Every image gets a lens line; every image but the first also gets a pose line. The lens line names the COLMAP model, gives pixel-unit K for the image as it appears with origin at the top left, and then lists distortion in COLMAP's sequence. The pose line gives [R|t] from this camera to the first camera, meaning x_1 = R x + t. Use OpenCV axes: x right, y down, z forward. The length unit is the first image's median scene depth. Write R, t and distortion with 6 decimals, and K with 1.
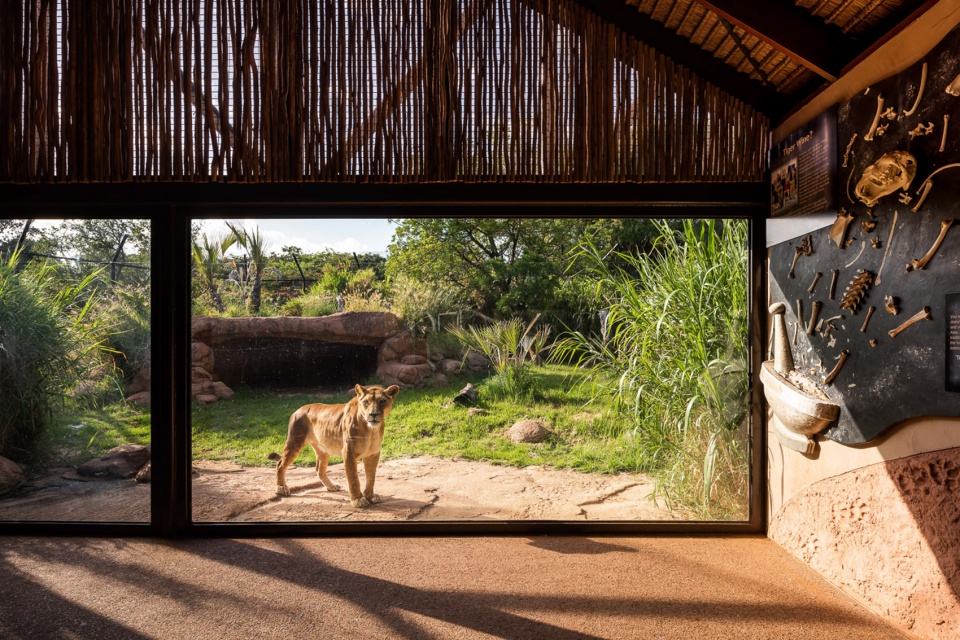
lens RADIAL K [[523.8, 0, 492.0], [0, 523.8, 347.7], [0, 0, 1]] dist [0.001444, -0.001066]
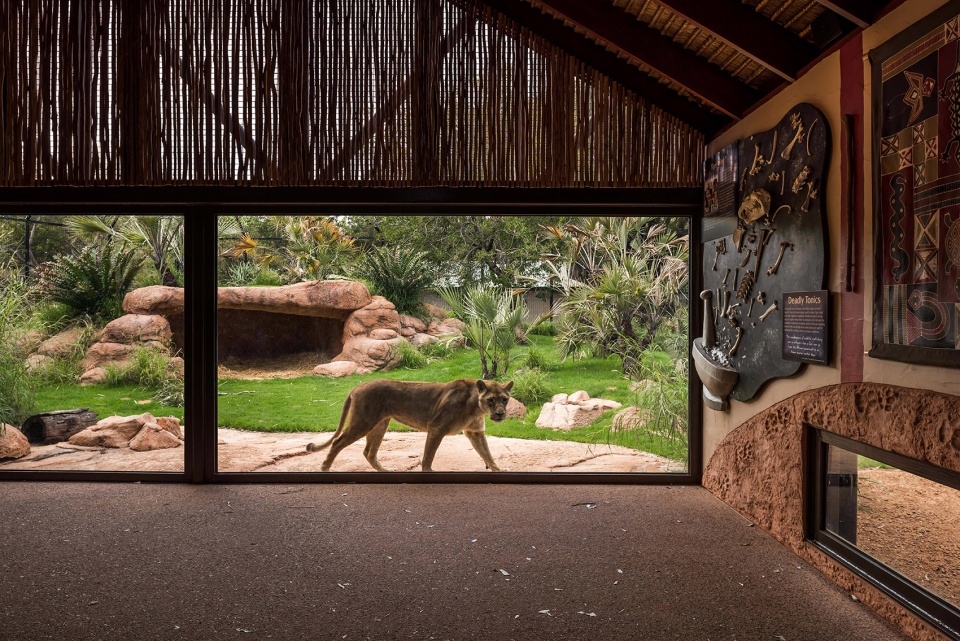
lens RADIAL K [[661.8, 0, 465.2], [0, 661.8, 319.6], [0, 0, 1]] dist [-0.001825, -0.002835]
pose [[0.999986, 0.003960, -0.003407, -0.009457], [-0.003954, 0.999990, 0.001928, -0.016605], [0.003415, -0.001914, 0.999992, -0.510068]]
